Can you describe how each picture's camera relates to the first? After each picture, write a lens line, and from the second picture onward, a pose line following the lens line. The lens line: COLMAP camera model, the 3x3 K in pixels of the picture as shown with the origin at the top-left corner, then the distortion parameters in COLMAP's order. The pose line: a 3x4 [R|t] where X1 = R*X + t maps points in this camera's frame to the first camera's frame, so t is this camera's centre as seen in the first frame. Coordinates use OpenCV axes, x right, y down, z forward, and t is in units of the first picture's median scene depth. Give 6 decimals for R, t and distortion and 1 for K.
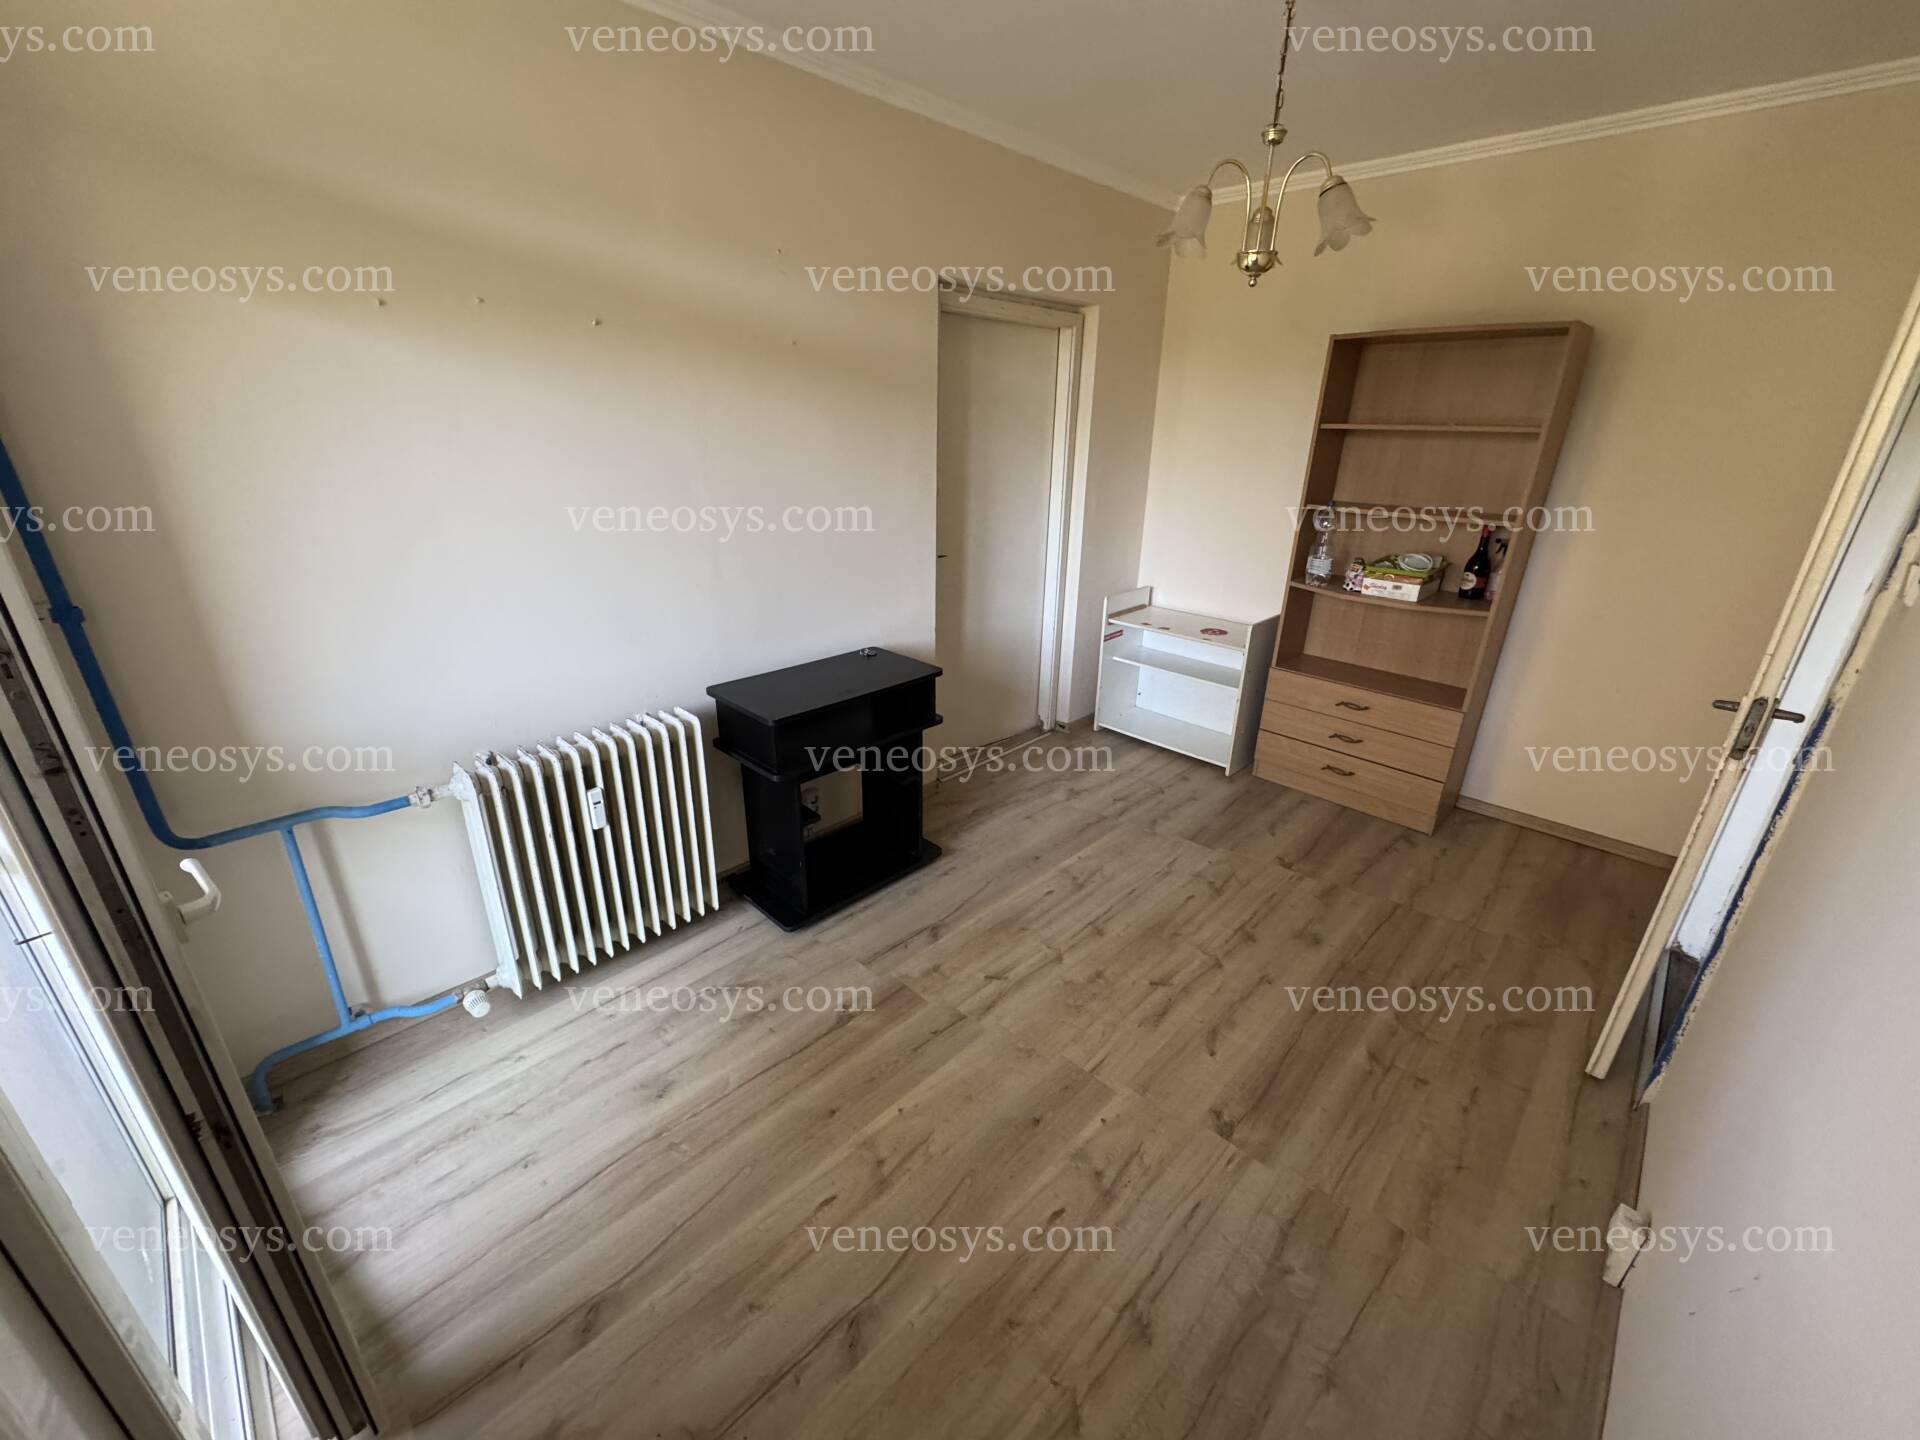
lens RADIAL K [[764.1, 0, 957.7], [0, 764.1, 722.4], [0, 0, 1]] dist [-0.003509, -0.000299]
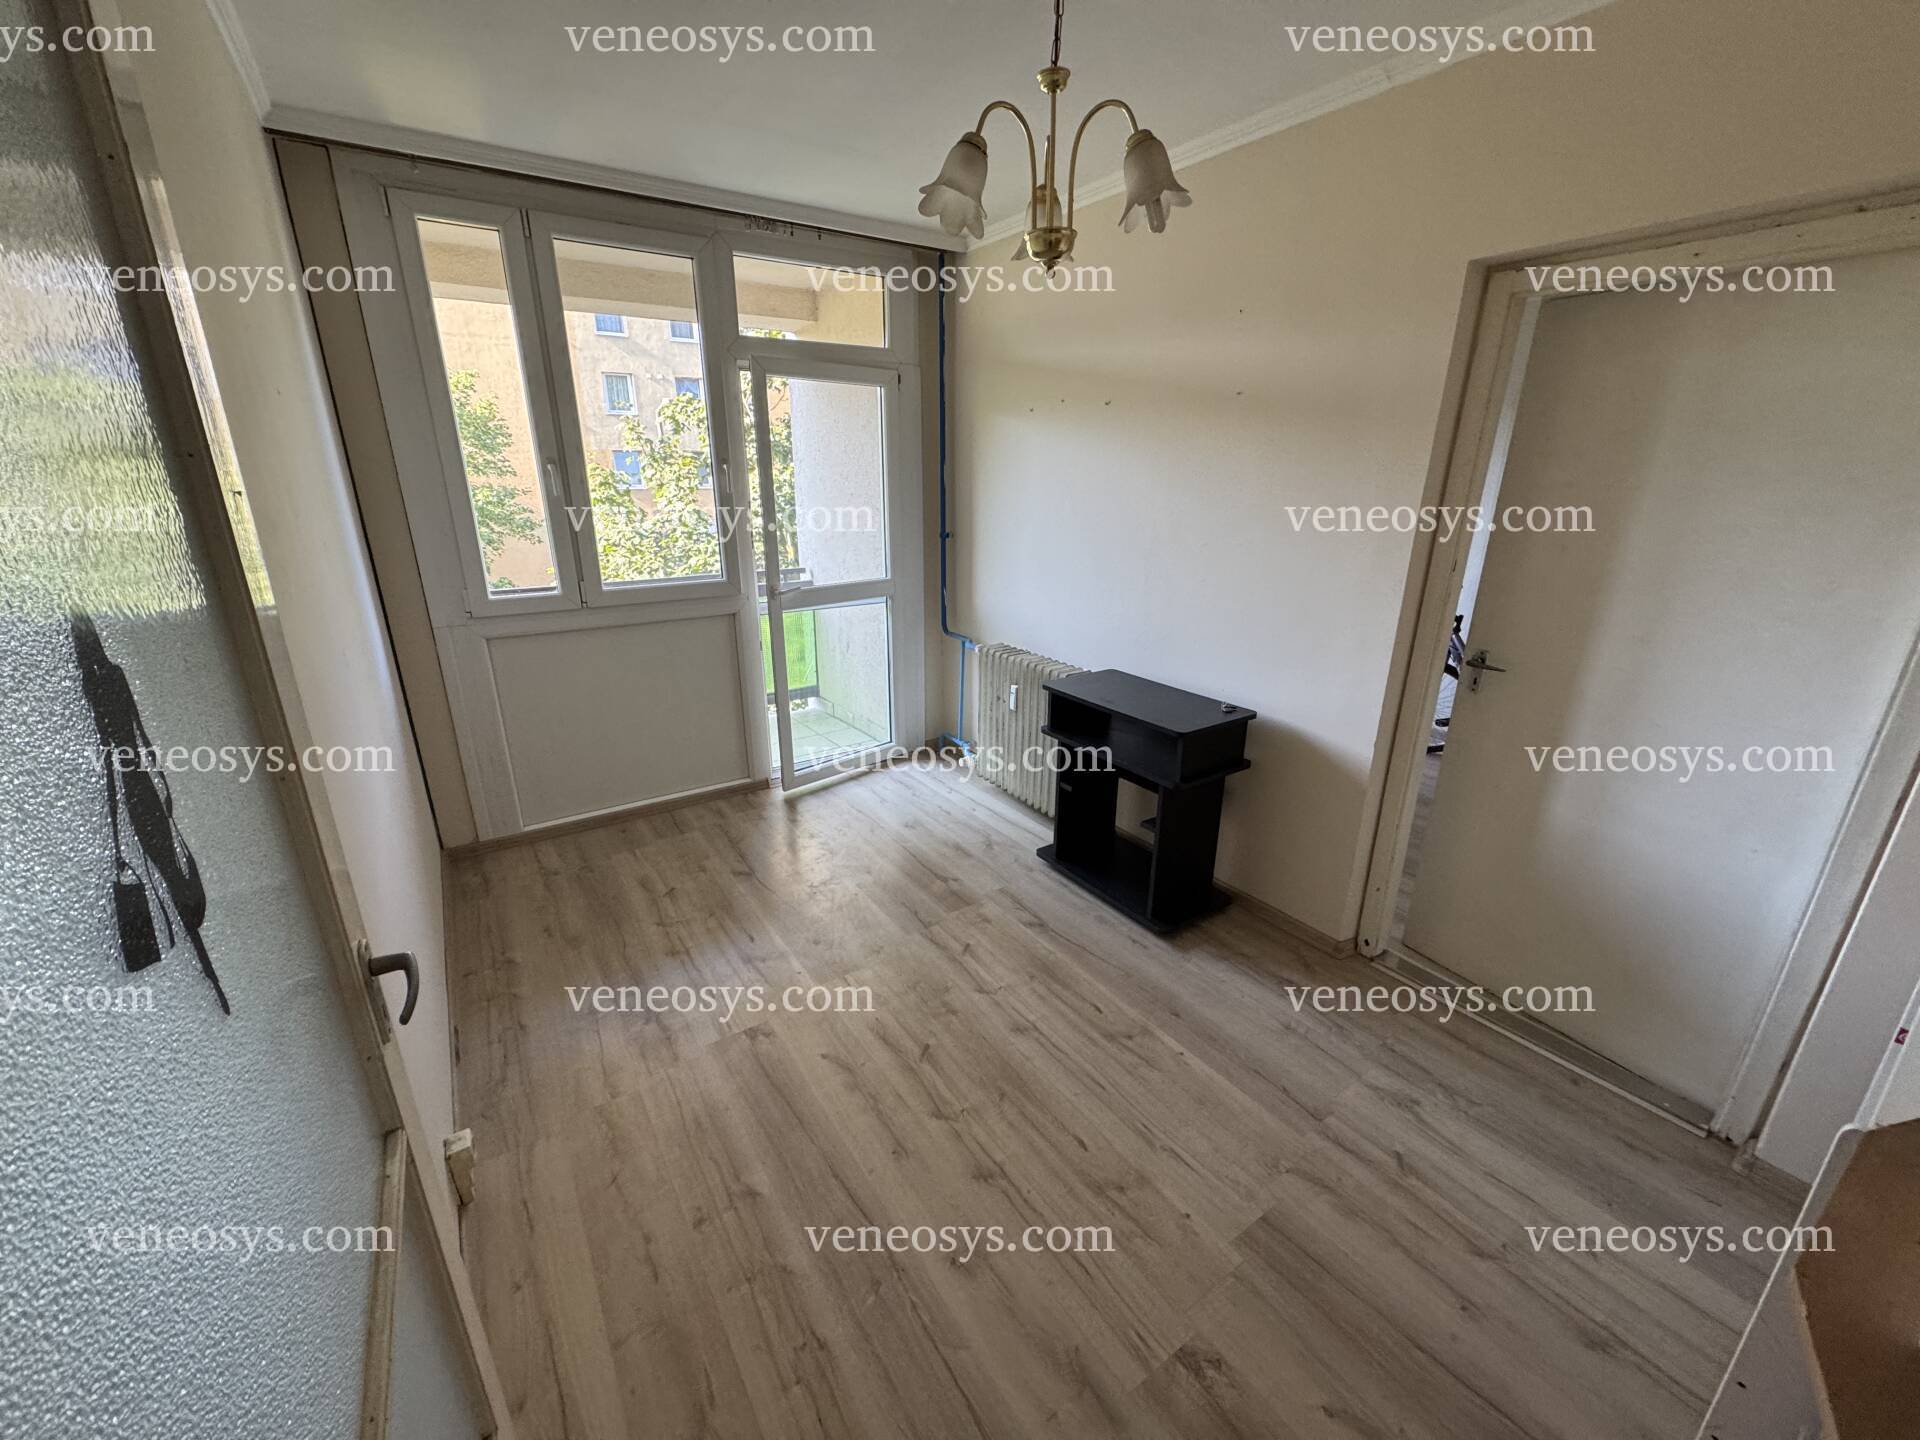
lens RADIAL K [[764.1, 0, 960.2], [0, 764.1, 719.6], [0, 0, 1]] dist [-0.003509, -0.000299]
pose [[-0.206998, 0.293900, -0.933153, 0.941122], [-0.368120, 0.860318, 0.352620, -0.327397], [0.906443, 0.416504, -0.069893, 0.875036]]
